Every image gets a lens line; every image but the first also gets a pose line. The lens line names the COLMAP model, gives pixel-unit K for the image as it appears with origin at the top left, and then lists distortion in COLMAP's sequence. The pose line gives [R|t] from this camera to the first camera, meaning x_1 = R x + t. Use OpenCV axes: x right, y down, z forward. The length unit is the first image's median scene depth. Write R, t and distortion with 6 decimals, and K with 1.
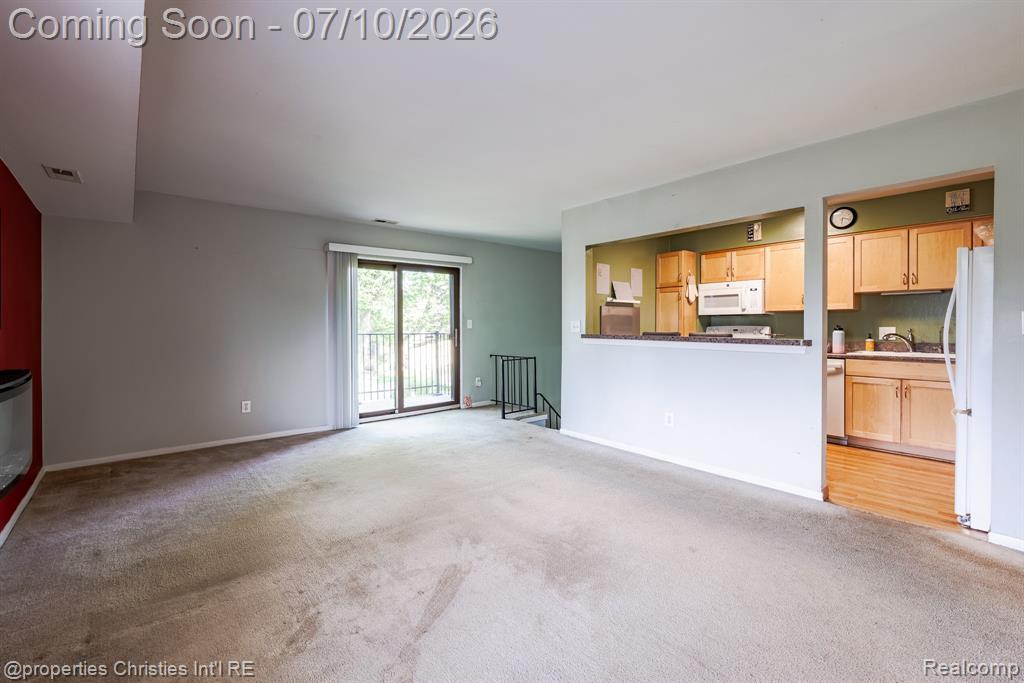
lens RADIAL K [[507.2, 0, 514.5], [0, 507.2, 329.8], [0, 0, 1]] dist [-0.008853, -0.001213]
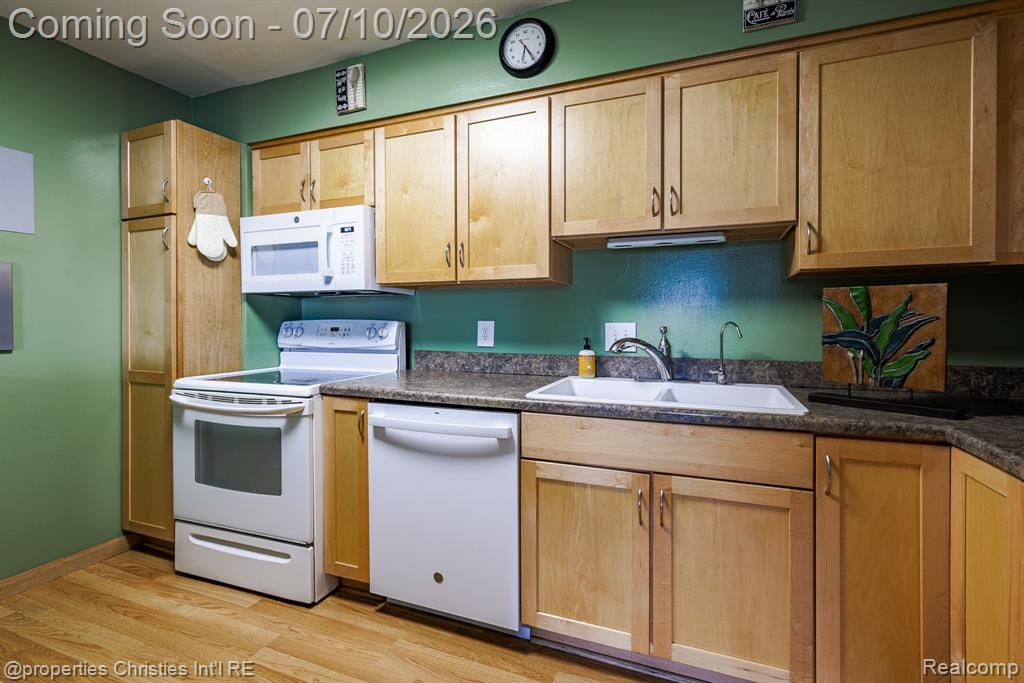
lens RADIAL K [[446.0, 0, 558.1], [0, 446.0, 324.1], [0, 0, 1]] dist [-0.003004, 0.000907]
pose [[0.890681, -0.000257, 0.454629, 0.518455], [0.003196, 0.999979, -0.005696, -0.001819], [-0.454618, 0.006527, 0.890663, 0.685277]]
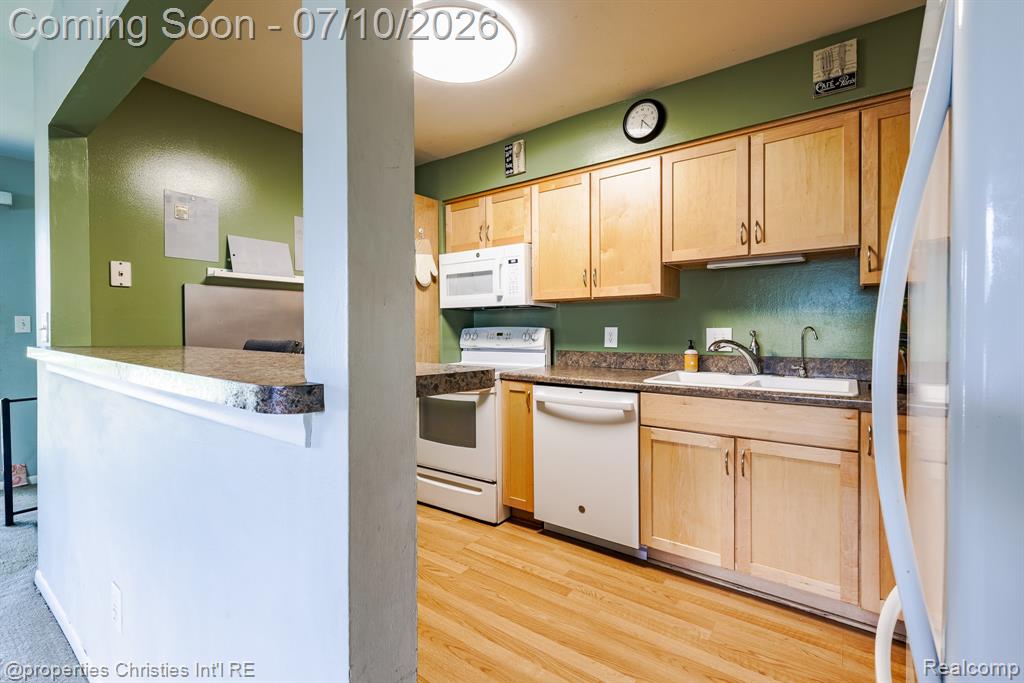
lens RADIAL K [[446.0, 0, 579.5], [0, 446.0, 334.3], [0, 0, 1]] dist [-0.003004, 0.000907]
pose [[0.966534, -0.003716, 0.256513, 0.470278], [0.003872, 0.999992, -0.000101, 0.000965], [-0.256510, 0.001090, 0.966541, 0.573133]]
